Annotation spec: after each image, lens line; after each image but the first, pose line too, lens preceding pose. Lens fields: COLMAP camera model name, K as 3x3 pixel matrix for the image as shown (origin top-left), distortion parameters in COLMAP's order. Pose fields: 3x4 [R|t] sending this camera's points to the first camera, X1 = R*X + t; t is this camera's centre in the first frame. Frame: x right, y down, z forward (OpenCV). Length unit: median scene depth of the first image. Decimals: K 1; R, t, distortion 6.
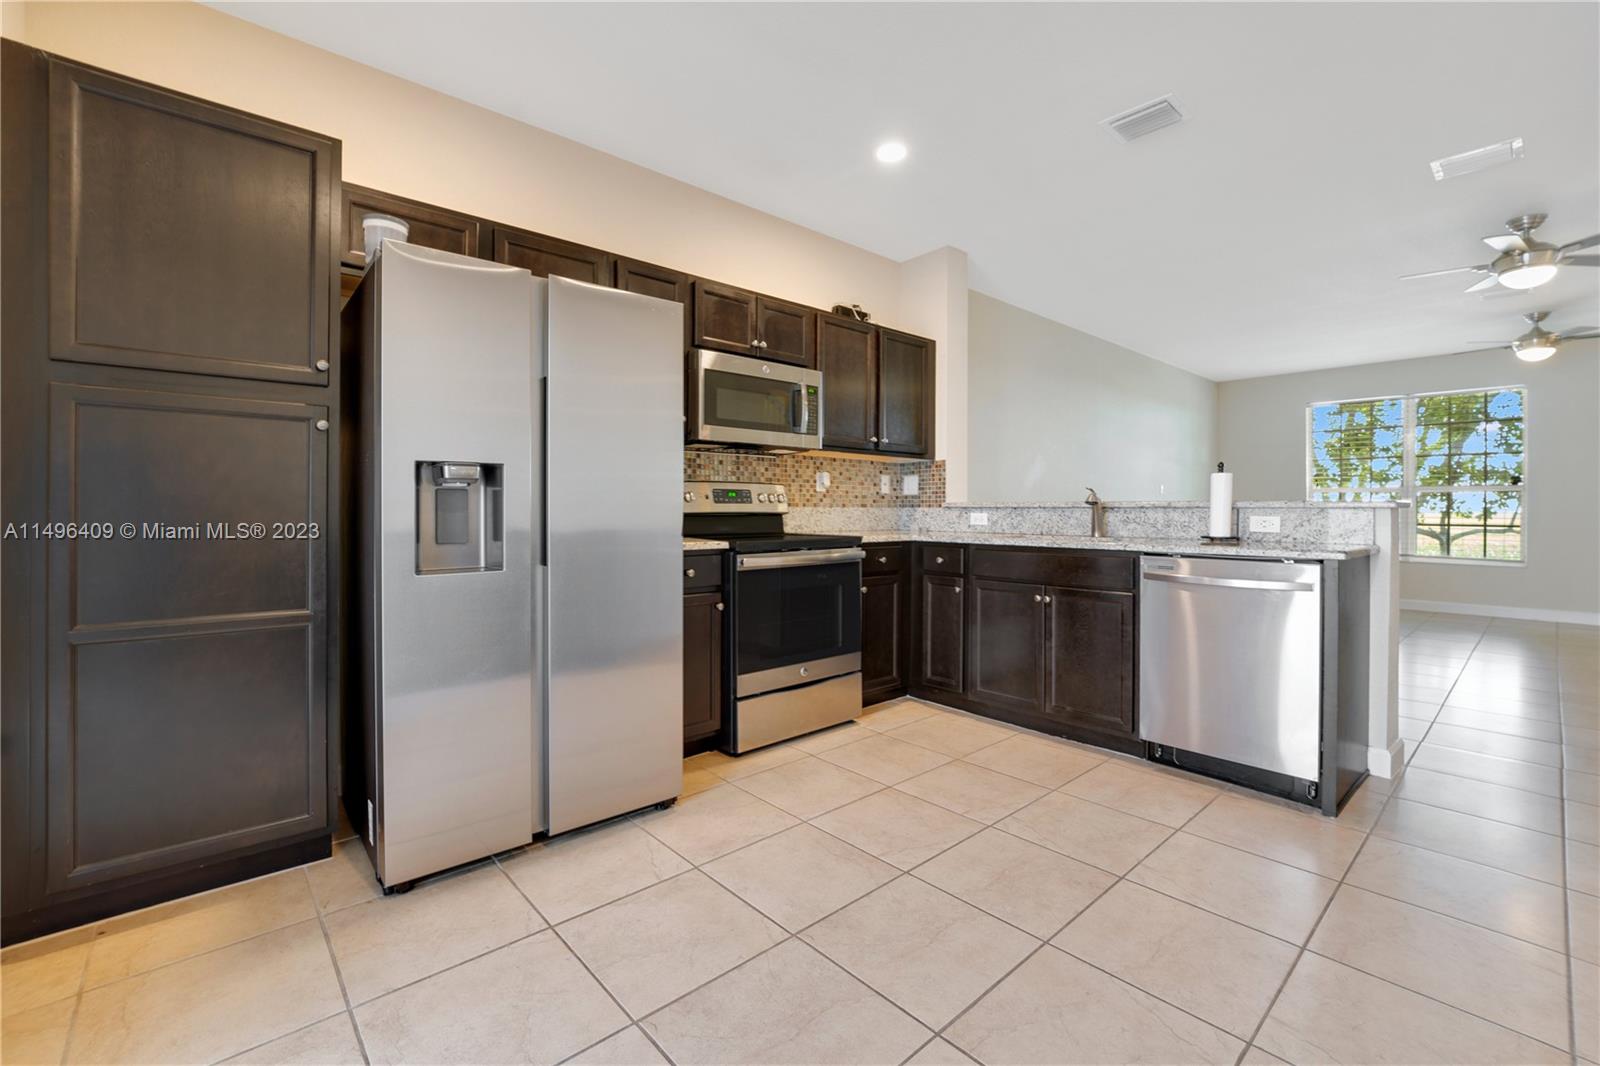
lens RADIAL K [[674.7, 0, 801.7], [0, 674.7, 521.1], [0, 0, 1]] dist [-0.017024, -0.000019]
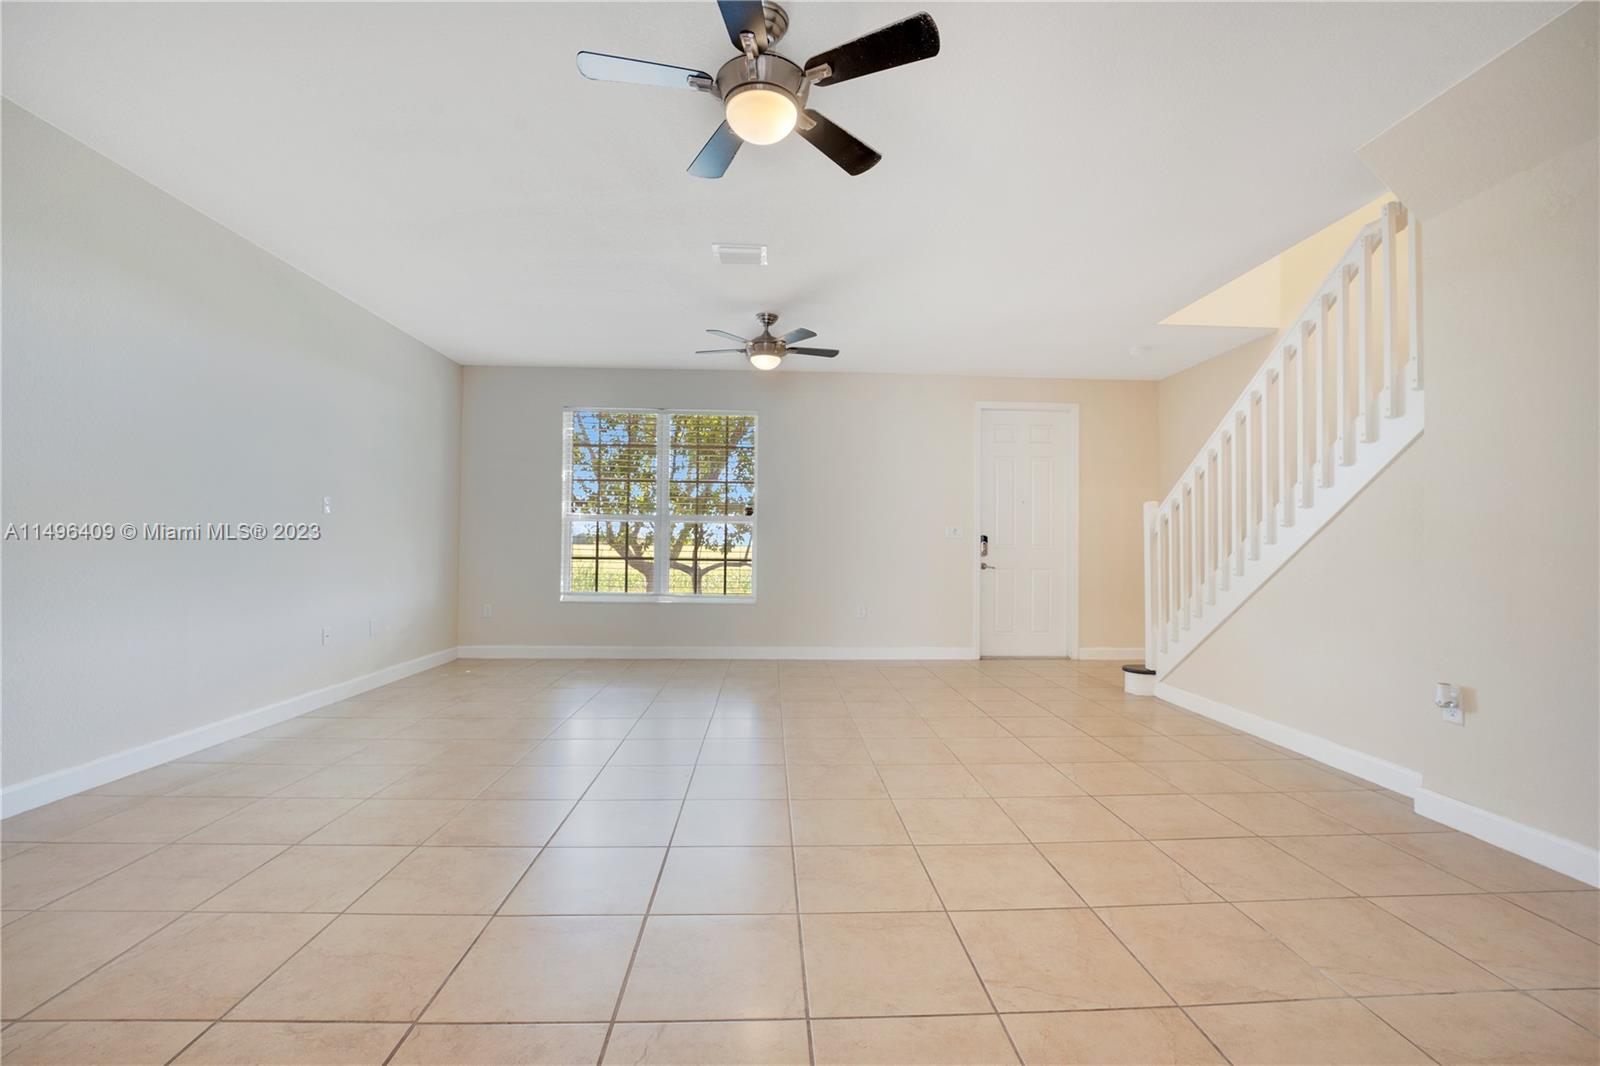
lens RADIAL K [[674.7, 0, 801.7], [0, 674.7, 521.1], [0, 0, 1]] dist [-0.017024, -0.000019]
pose [[0.621523, 0.027414, 0.782916, 0.634108], [0.006310, 0.999180, -0.039995, -0.015715], [-0.783370, 0.029798, 0.620841, 0.584115]]
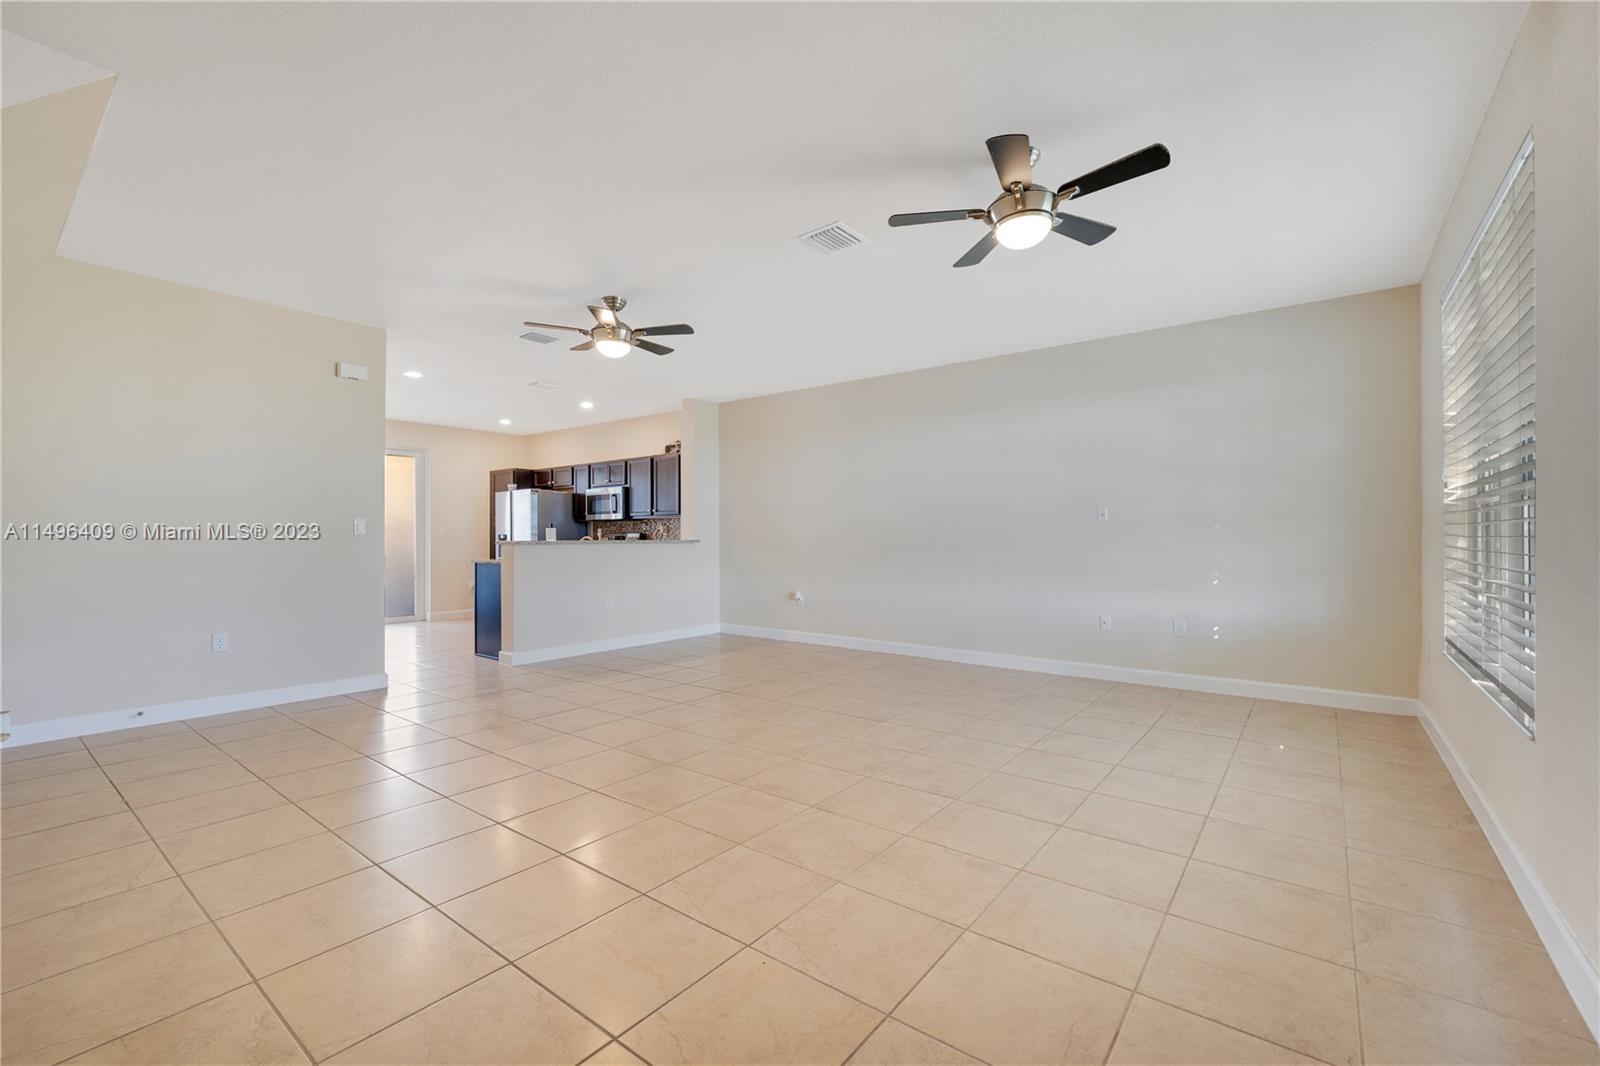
lens RADIAL K [[674.7, 0, 801.7], [0, 674.7, 521.1], [0, 0, 1]] dist [-0.017024, -0.000019]
pose [[0.200316, -0.027922, -0.979333, 2.247250], [-0.010883, 0.999469, -0.030722, -0.027687], [0.979671, 0.016813, 0.199906, 1.029205]]
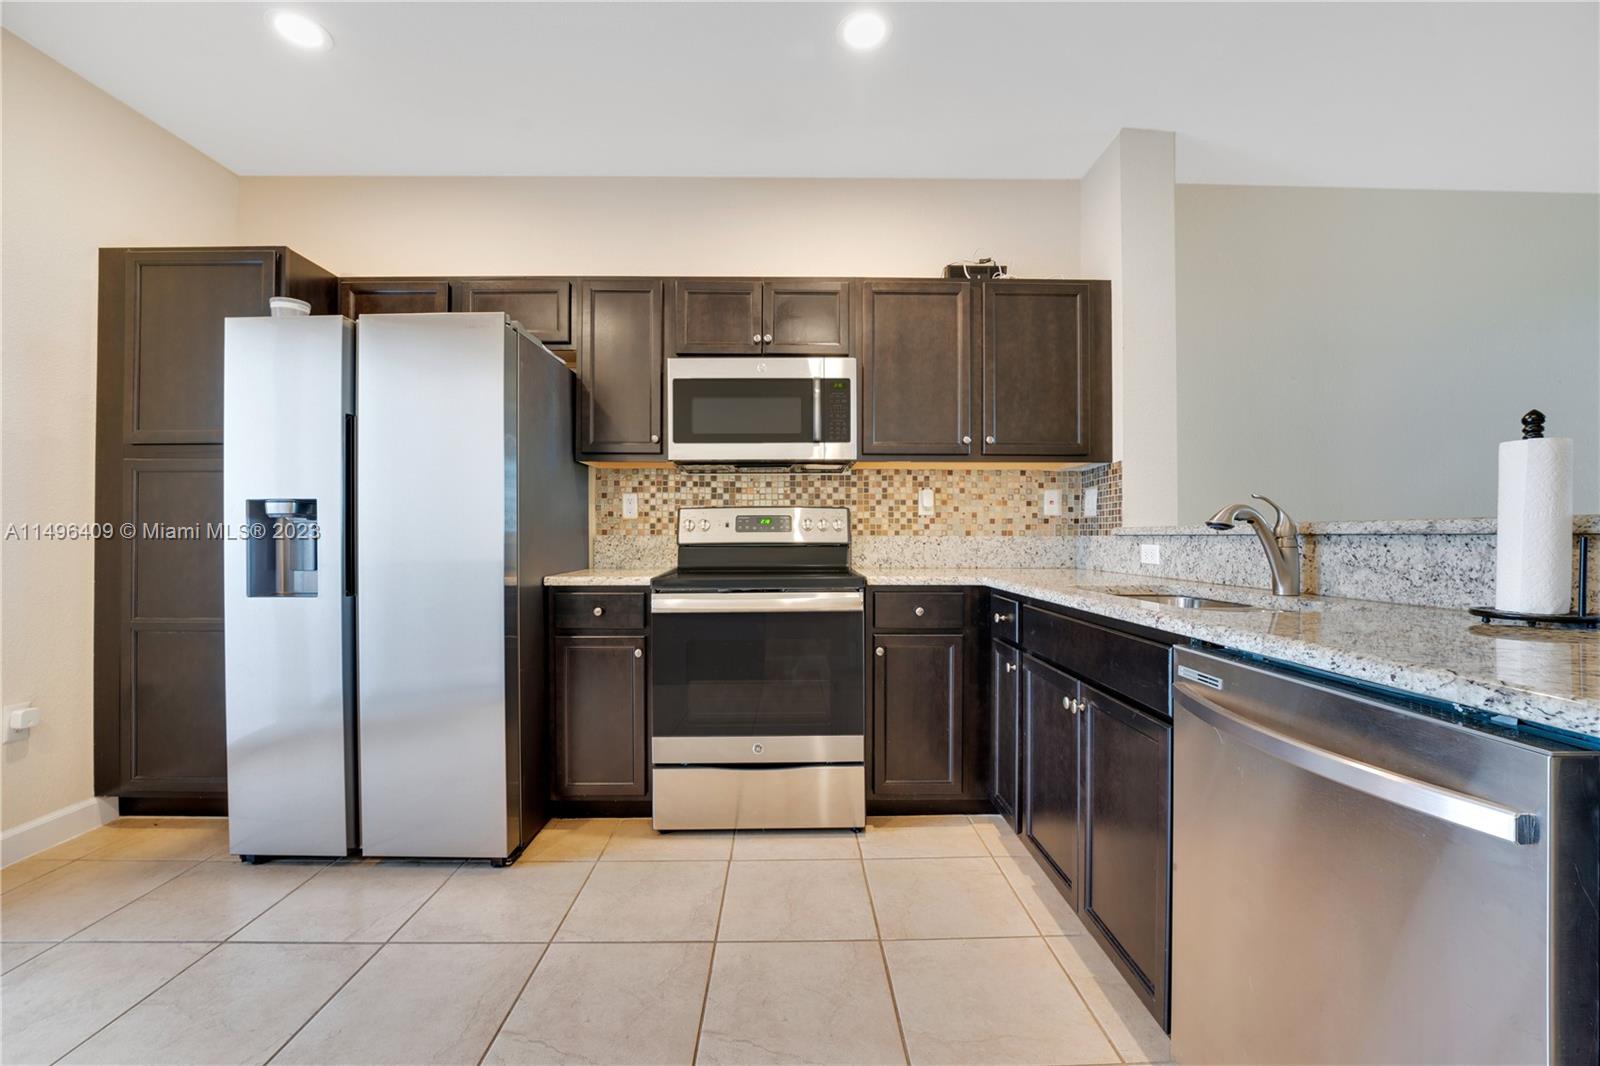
lens RADIAL K [[658.2, 0, 793.9], [0, 658.2, 535.3], [0, 0, 1]] dist [-0.028003, 0.005417]
pose [[0.756963, -0.004343, -0.653444, 0.412663], [-0.008921, 0.999816, -0.016979, -0.007355], [0.653397, 0.018682, 0.756785, 0.352427]]
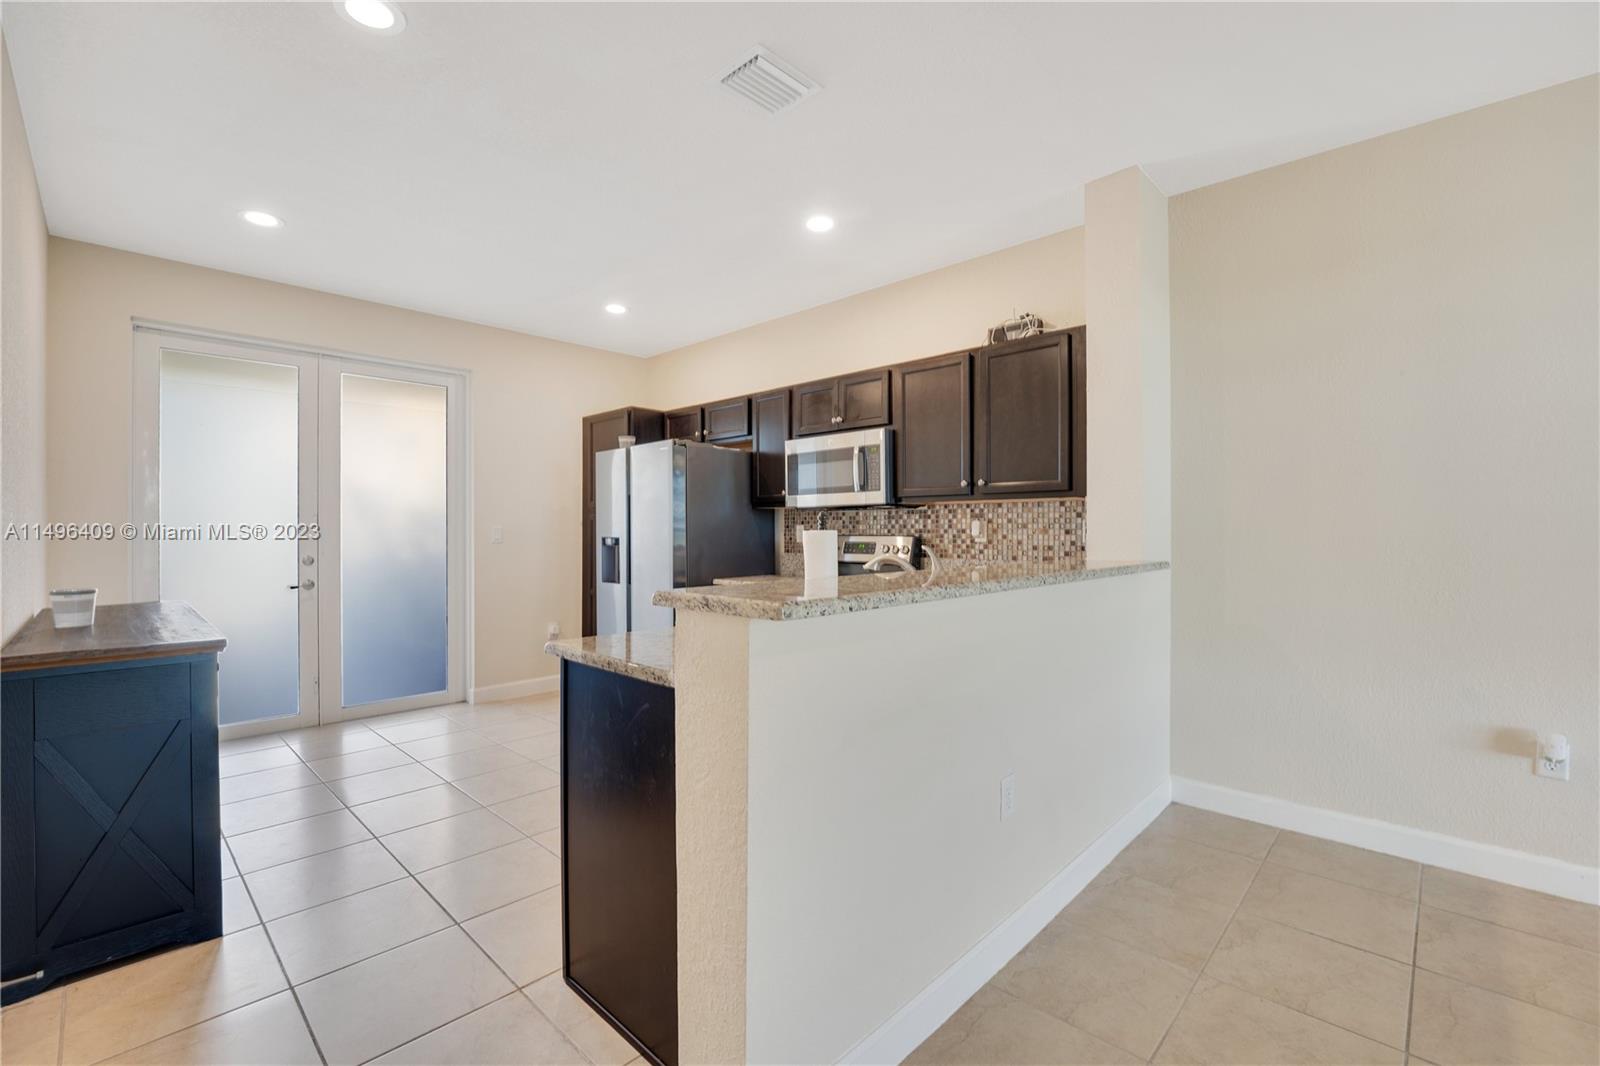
lens RADIAL K [[679.5, 0, 800.0], [0, 679.5, 533.0], [0, 0, 1]] dist [-0.023360, 0.000023]
pose [[0.088502, -0.000302, -0.996076, 0.937570], [-0.016448, 0.999863, -0.001764, -0.051738], [0.995940, 0.016539, 0.088485, 0.700946]]
